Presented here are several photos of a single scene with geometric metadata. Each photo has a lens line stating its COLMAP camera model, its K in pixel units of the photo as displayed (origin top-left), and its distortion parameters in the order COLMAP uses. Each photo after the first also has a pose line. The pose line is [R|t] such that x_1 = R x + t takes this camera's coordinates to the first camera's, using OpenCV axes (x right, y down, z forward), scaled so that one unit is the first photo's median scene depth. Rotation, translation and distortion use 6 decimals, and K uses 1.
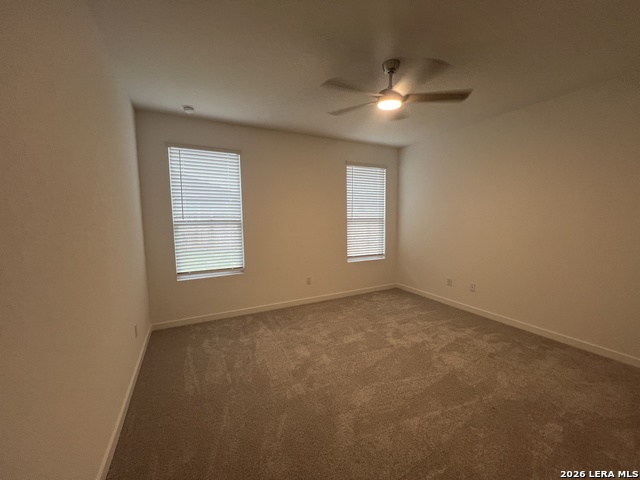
lens RADIAL K [[255.5, 0, 319.4], [0, 255.5, 238.9], [0, 0, 1]] dist [-0.000704, 0.000066]
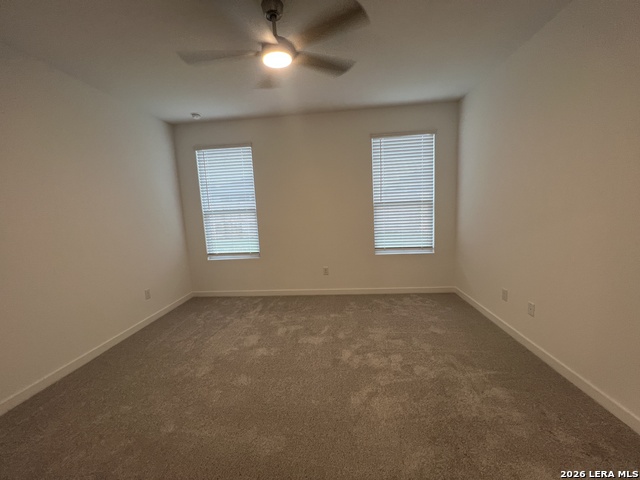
lens RADIAL K [[255.5, 0, 319.4], [0, 255.5, 238.9], [0, 0, 1]] dist [-0.000704, 0.000066]
pose [[0.847312, 0.035007, -0.529940, 0.507708], [-0.005955, 0.998389, 0.056432, -0.009086], [0.531061, -0.044660, 0.846156, 0.233091]]
